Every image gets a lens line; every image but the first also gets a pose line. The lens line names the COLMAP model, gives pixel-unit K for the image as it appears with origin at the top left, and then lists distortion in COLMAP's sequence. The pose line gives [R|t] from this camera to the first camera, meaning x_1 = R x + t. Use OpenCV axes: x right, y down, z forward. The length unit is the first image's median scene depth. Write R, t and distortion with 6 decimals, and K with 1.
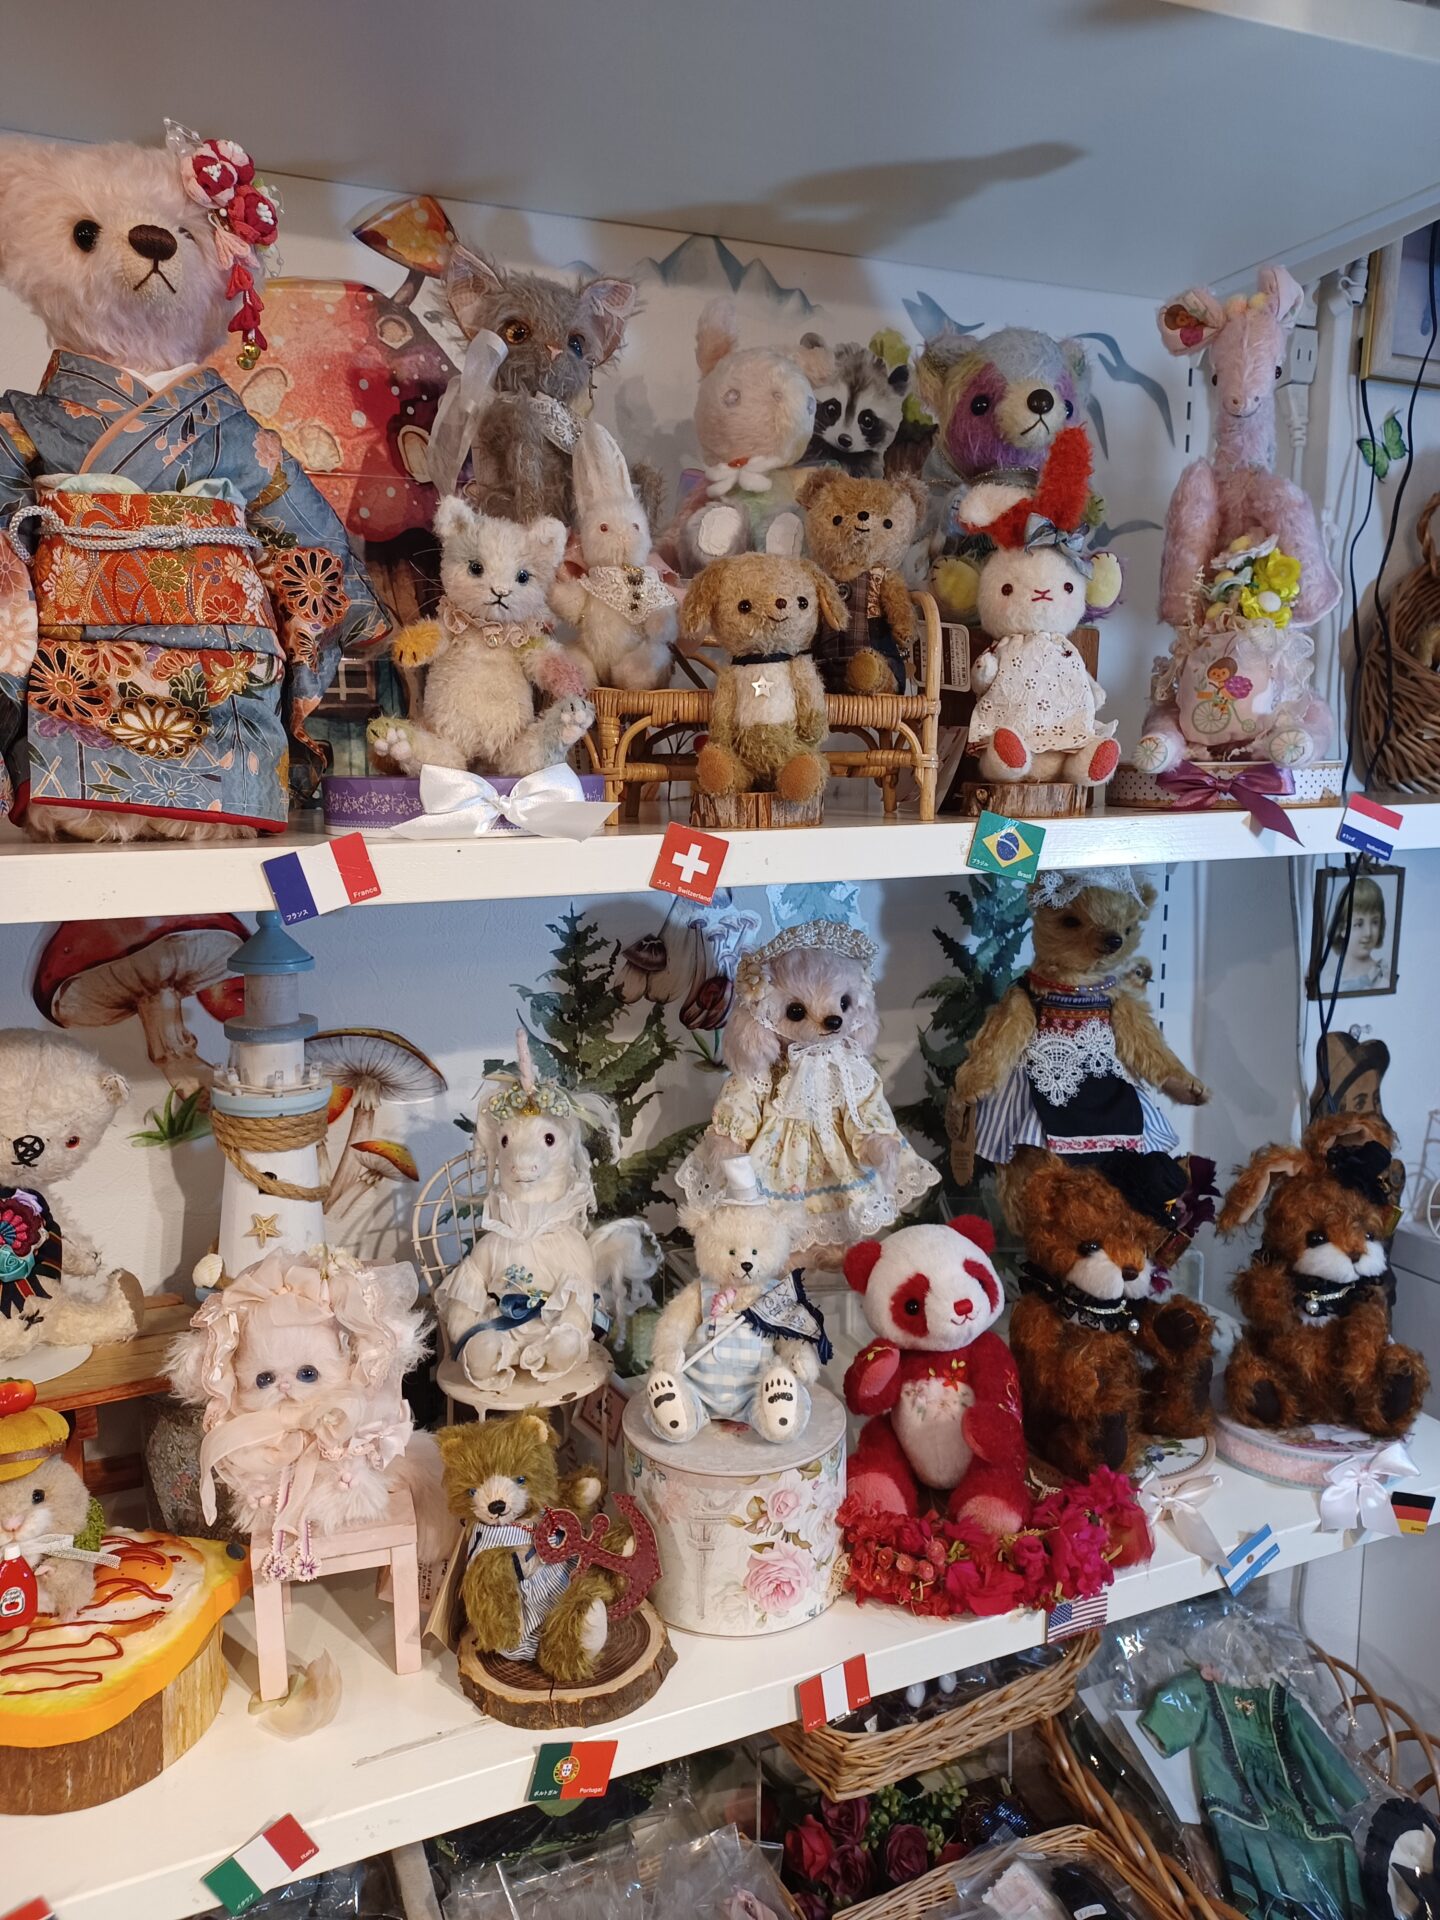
lens RADIAL K [[1400.5, 0, 714.8], [0, 1400.5, 956.9], [0, 0, 1]] dist [0.089988, -0.153213]
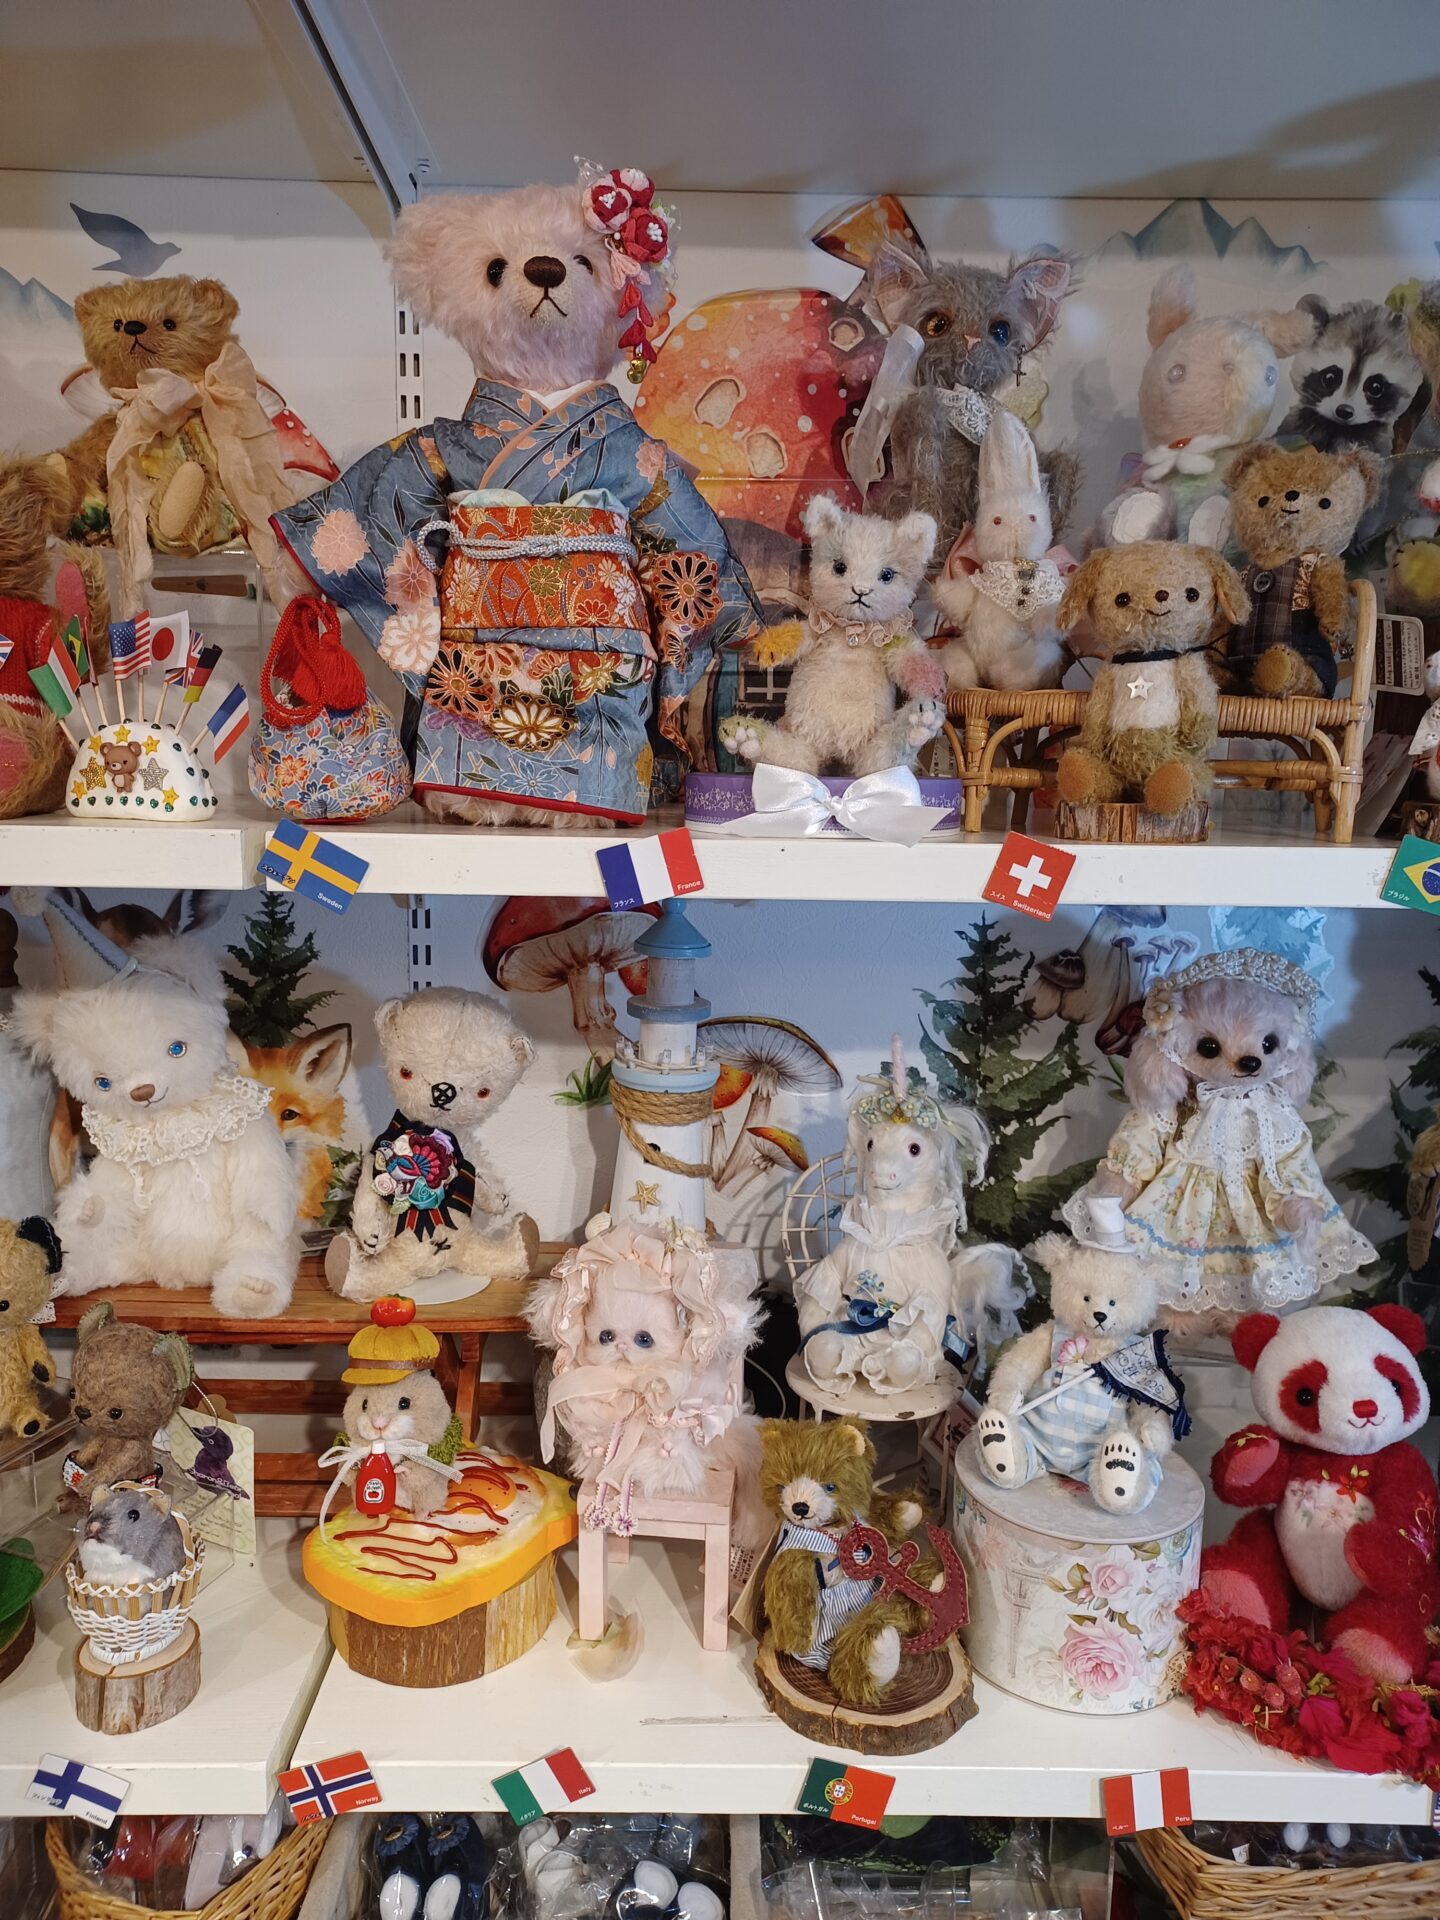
lens RADIAL K [[1397.7, 0, 713.7], [0, 1397.7, 957.0], [0, 0, 1]] dist [0.075186, -0.092649]
pose [[0.922333, 0.082553, -0.377474, 0.112820], [-0.082309, 0.996465, 0.016807, -0.008915], [0.377527, 0.015568, 0.925868, 0.042782]]
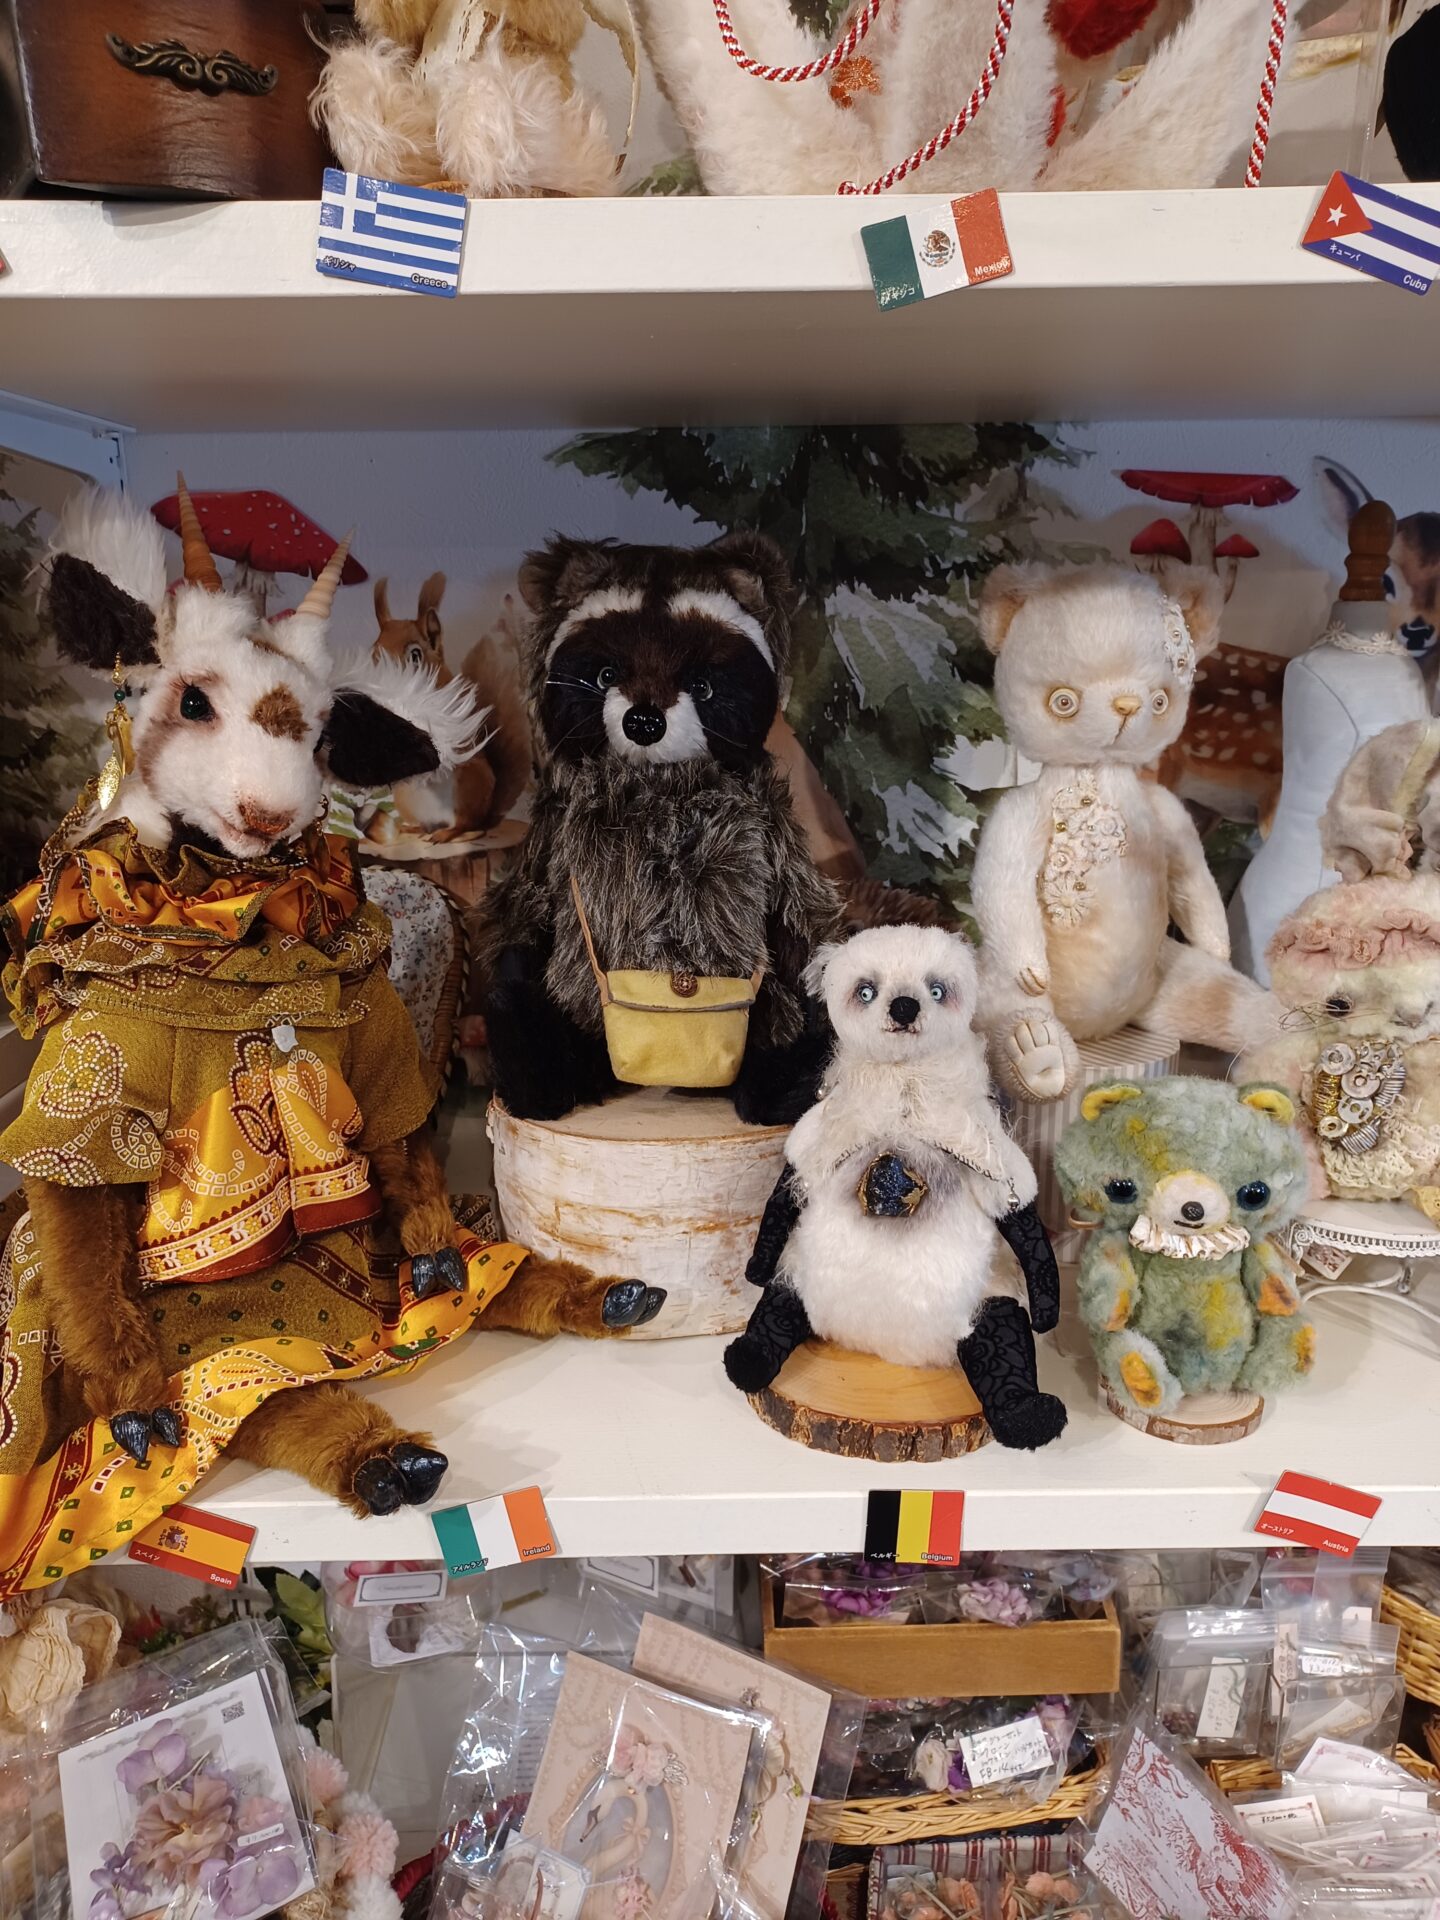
lens RADIAL K [[1400.5, 0, 714.8], [0, 1400.5, 956.9], [0, 0, 1]] dist [0.089988, -0.153213]
pose [[0.924617, 0.096959, -0.368350, -0.833919], [-0.055125, 0.990940, 0.122468, 0.210411], [0.376887, -0.092930, 0.921586, -0.141301]]
